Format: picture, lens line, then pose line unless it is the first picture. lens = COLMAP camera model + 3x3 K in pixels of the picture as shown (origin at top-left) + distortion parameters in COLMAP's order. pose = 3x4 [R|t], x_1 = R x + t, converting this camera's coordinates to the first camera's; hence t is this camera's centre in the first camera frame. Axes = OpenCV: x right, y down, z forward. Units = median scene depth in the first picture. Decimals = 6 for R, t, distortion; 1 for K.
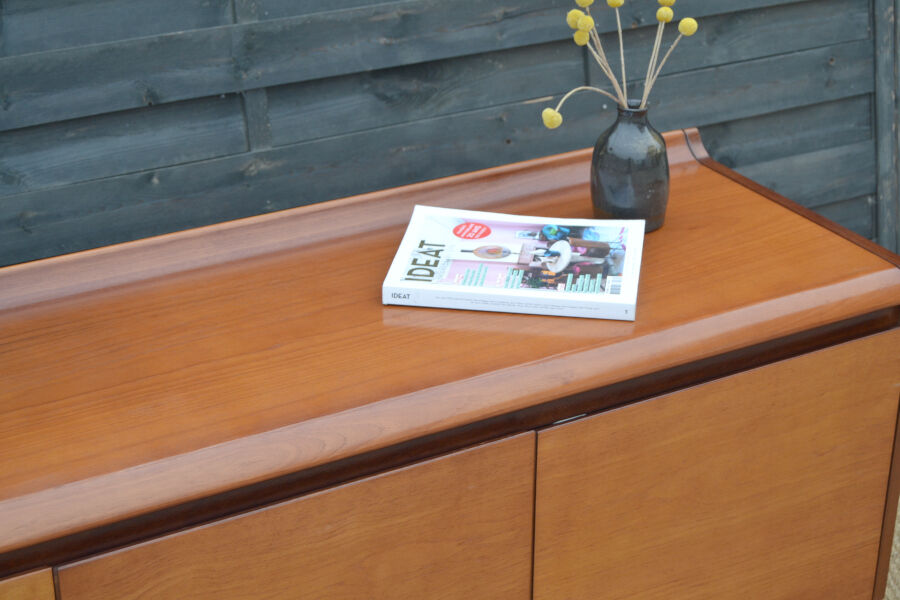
lens RADIAL K [[1726.1, 0, 449.2], [0, 1726.1, 302.4], [0, 0, 1]] dist [-0.026151, 0.000000]
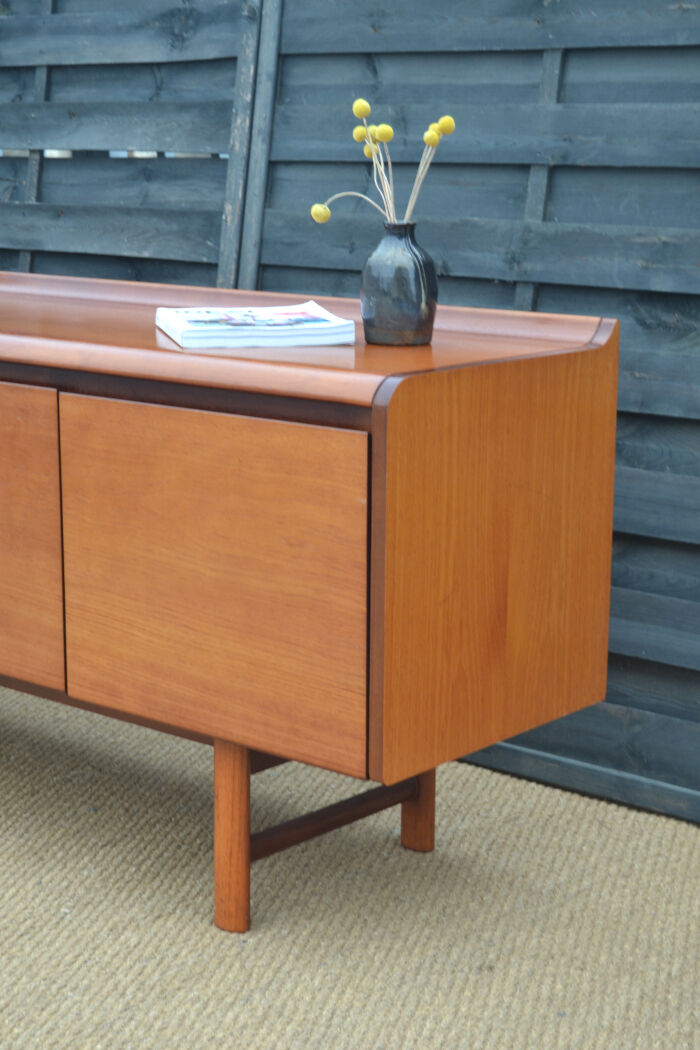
lens RADIAL K [[1888.6, 0, 353.9], [0, 1888.6, 524.9], [0, 0, 1]] dist [0.011300, 0.000000]
pose [[0.347531, 0.186510, -0.918932, 1.003421], [-0.407659, 0.912606, 0.031053, 0.024832], [0.844414, 0.363819, 0.393192, 0.498596]]
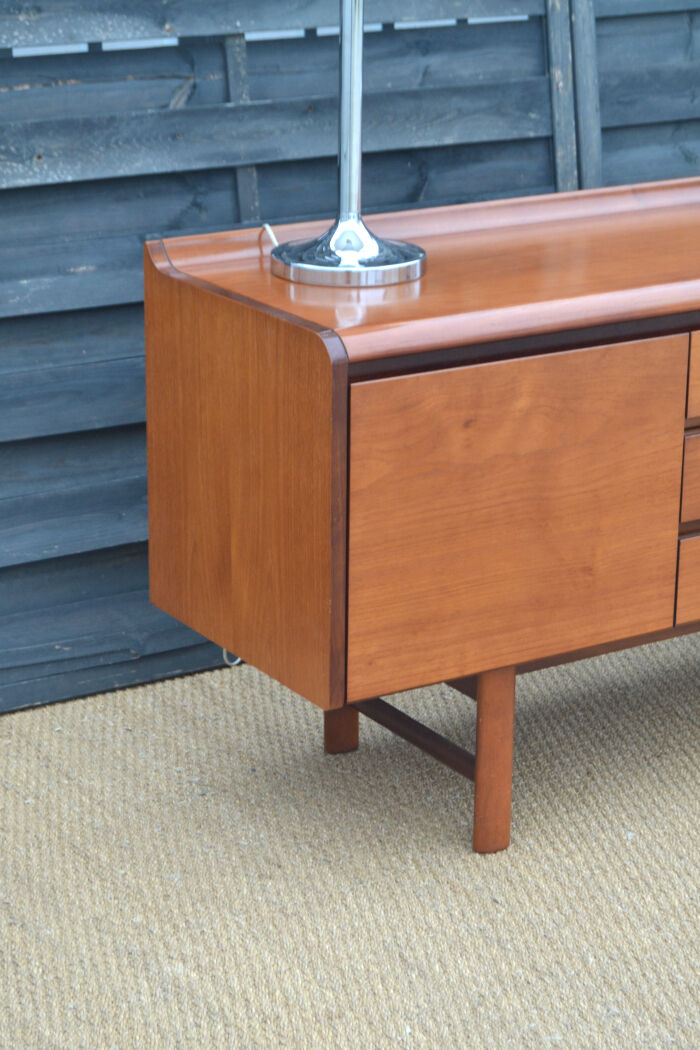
lens RADIAL K [[2409.9, 0, 343.3], [0, 2409.9, 518.7], [0, 0, 1]] dist [0.014497, 0.000000]
pose [[0.998768, -0.016516, 0.046797, -0.571333], [0.022300, 0.991791, -0.125910, 0.390768], [-0.044333, 0.126799, 0.990937, -0.680968]]
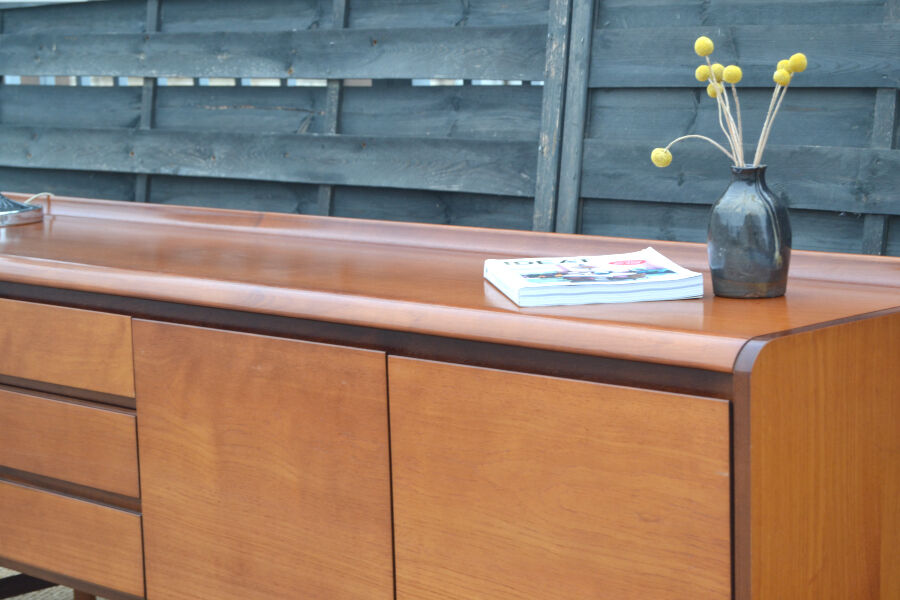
lens RADIAL K [[2065.6, 0, 449.2], [0, 2065.6, 305.0], [0, 0, 1]] dist [0.014497, 0.000000]
pose [[0.264147, 0.120166, -0.956967, 1.007874], [-0.388915, 0.921236, 0.008329, 0.012302], [0.882594, 0.369979, 0.290076, 0.454409]]
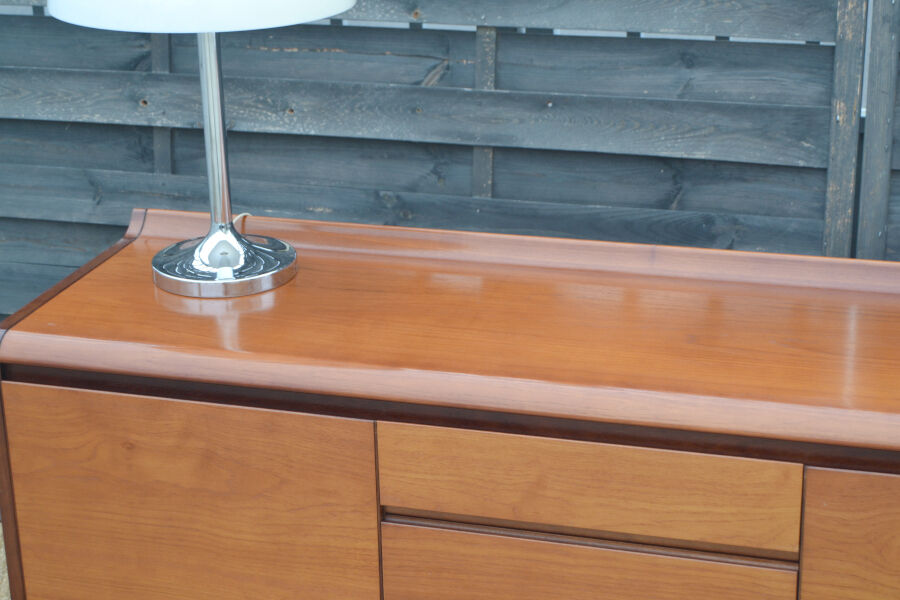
lens RADIAL K [[1831.0, 0, 449.2], [0, 1831.0, 304.6], [0, 0, 1]] dist [0.000274, 0.000000]
pose [[0.691774, 0.232280, -0.683736, 0.306696], [-0.283370, 0.958224, 0.038828, 0.039234], [0.664191, 0.166890, 0.728696, -0.110092]]
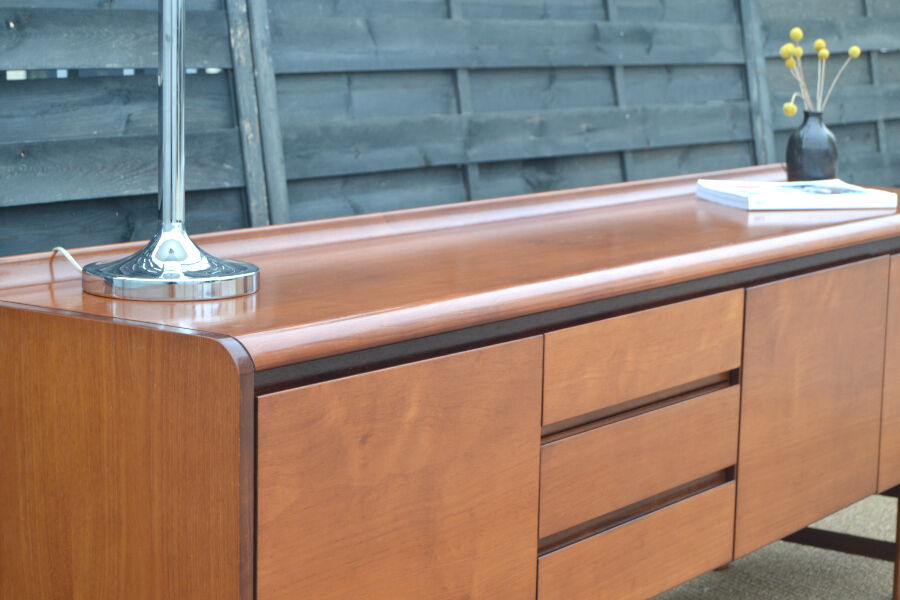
lens RADIAL K [[1880.2, 0, 448.9], [0, 1880.2, 297.8], [0, 0, 1]] dist [0.031482, 0.000000]
pose [[0.910686, -0.052582, 0.409739, -0.751769], [0.167433, 0.953726, -0.249745, 0.347216], [-0.377647, 0.296043, 0.877349, -0.258588]]
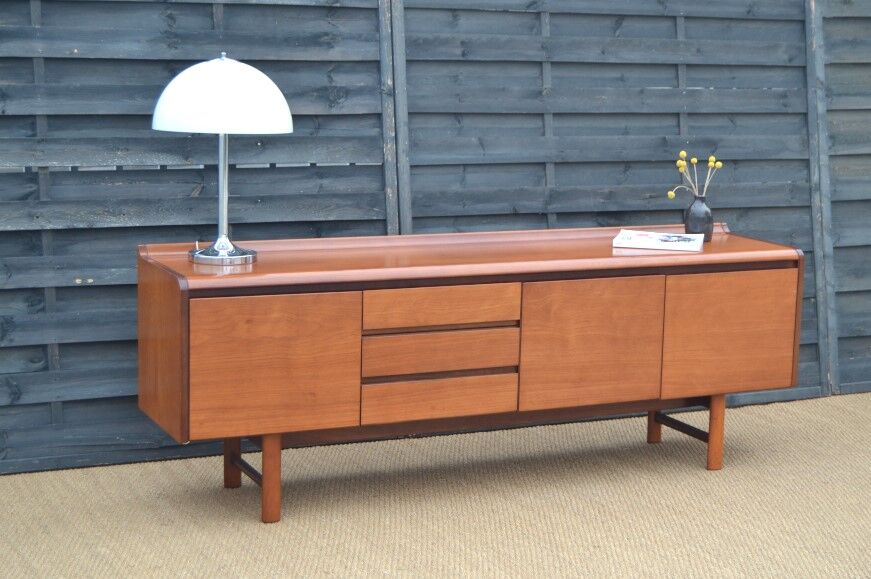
lens RADIAL K [[1594.3, 0, 451.6], [0, 1594.3, 302.4], [0, 0, 1]] dist [0.010073, 0.000000]
pose [[0.997187, 0.028740, -0.069219, -0.095649], [-0.046462, 0.961730, -0.270030, 0.656502], [0.058809, 0.272486, 0.960361, -1.253355]]
